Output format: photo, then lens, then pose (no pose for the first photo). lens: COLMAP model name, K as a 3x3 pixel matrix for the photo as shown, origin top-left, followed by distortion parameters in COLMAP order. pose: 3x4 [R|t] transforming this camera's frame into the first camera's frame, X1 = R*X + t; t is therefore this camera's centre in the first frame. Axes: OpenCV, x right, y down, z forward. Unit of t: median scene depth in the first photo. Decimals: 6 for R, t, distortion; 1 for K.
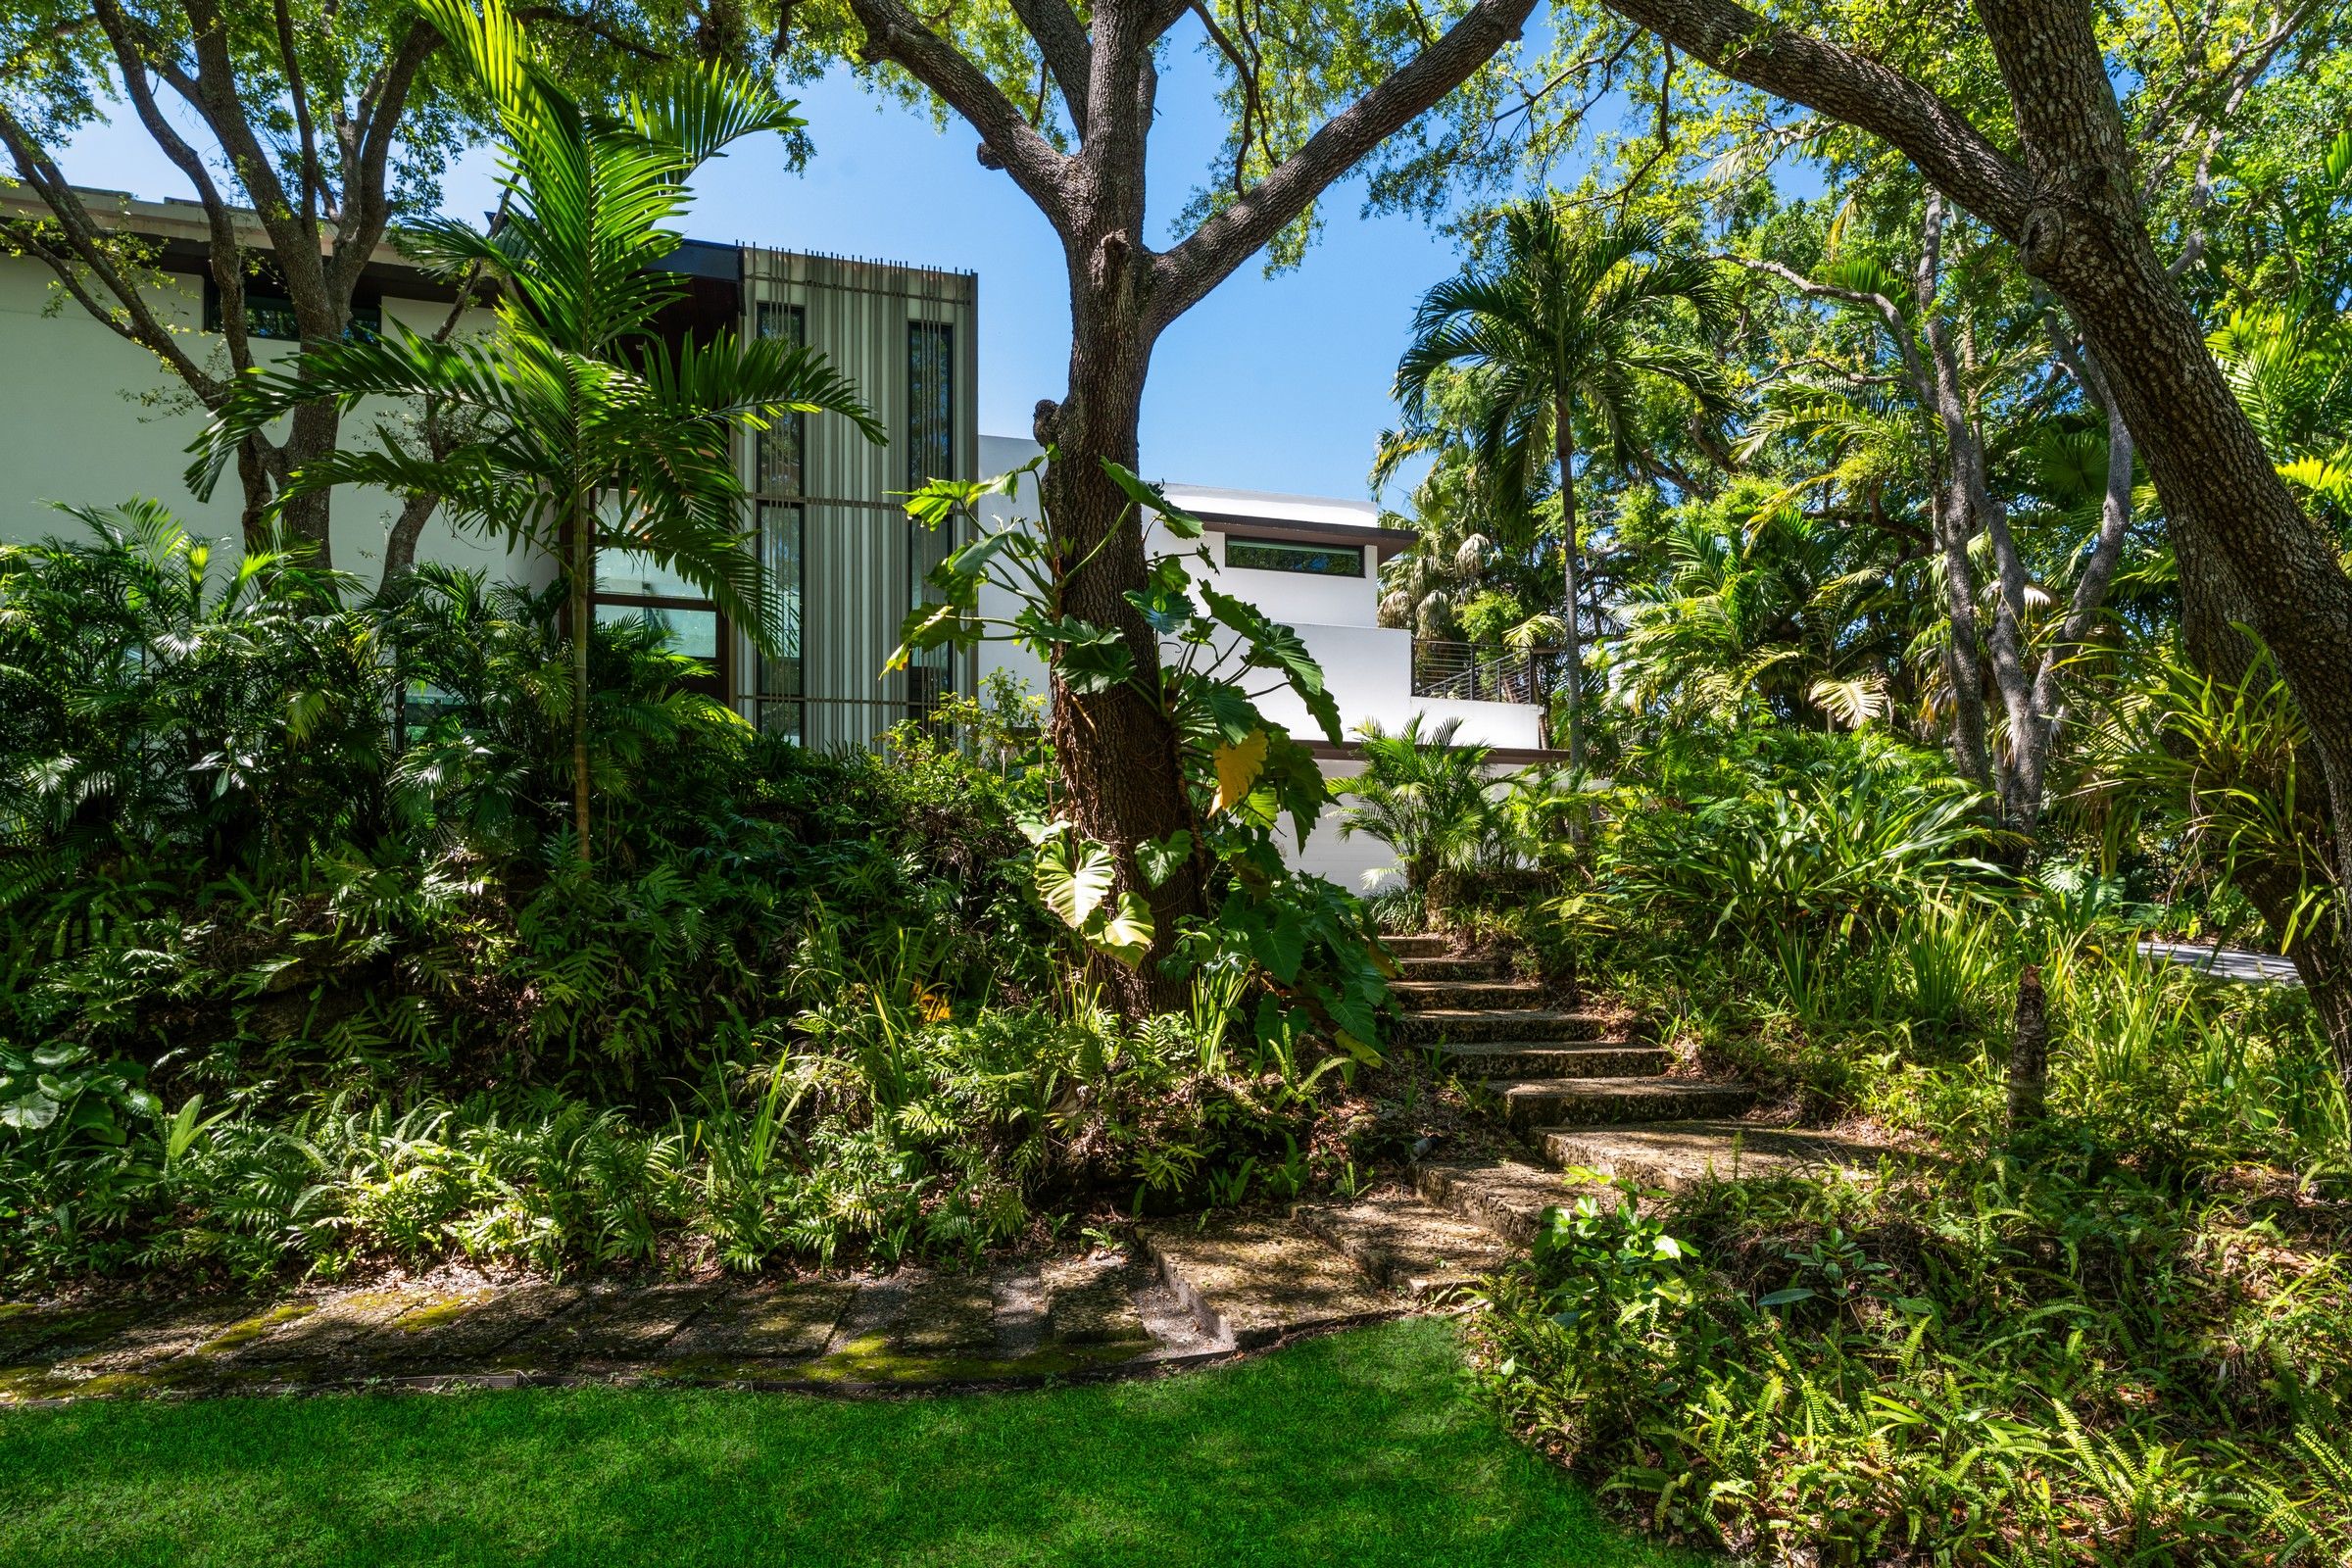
lens RADIAL K [[1242.0, 0, 1177.1], [0, 1242.0, 749.3], [0, 0, 1]] dist [0.001519, -0.000123]
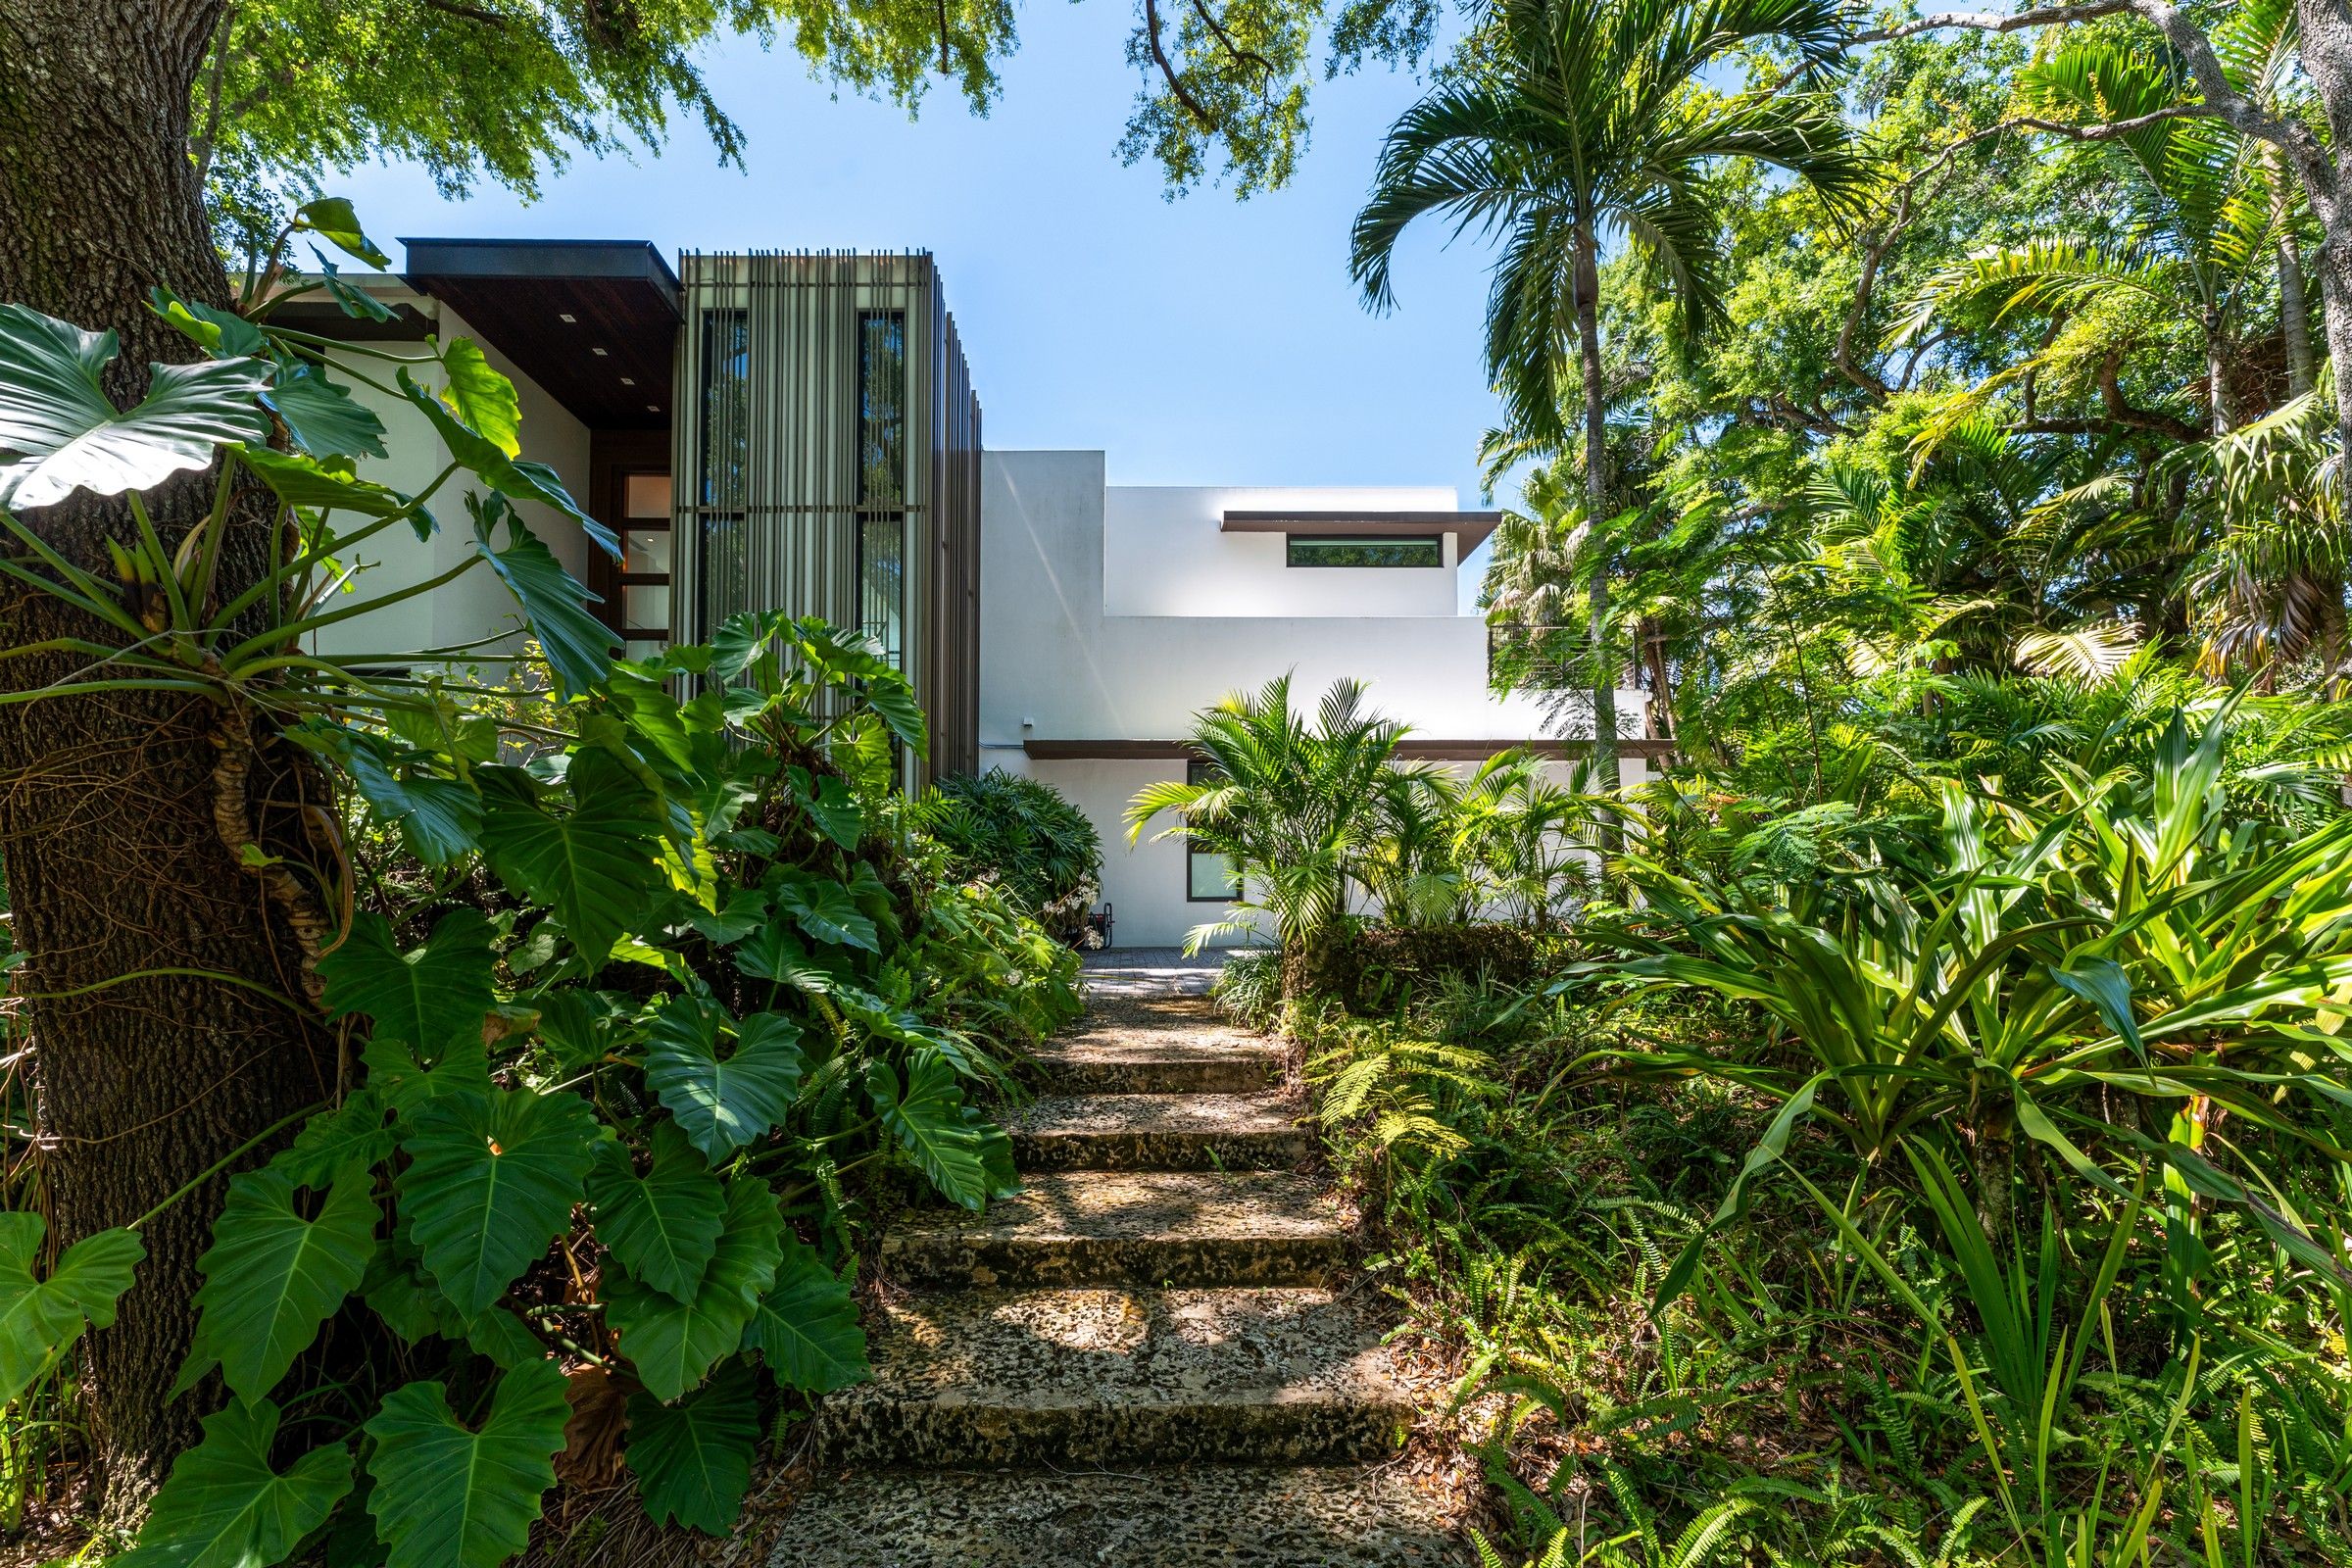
lens RADIAL K [[938.5, 0, 1176.0], [0, 938.5, 784.0], [0, 0, 1]] dist [-0.000113, 0.000137]
pose [[0.967303, -0.034372, -0.251285, 0.149212], [0.038864, 0.999161, 0.012936, 0.009481], [0.250630, -0.022279, 0.967827, 0.302311]]
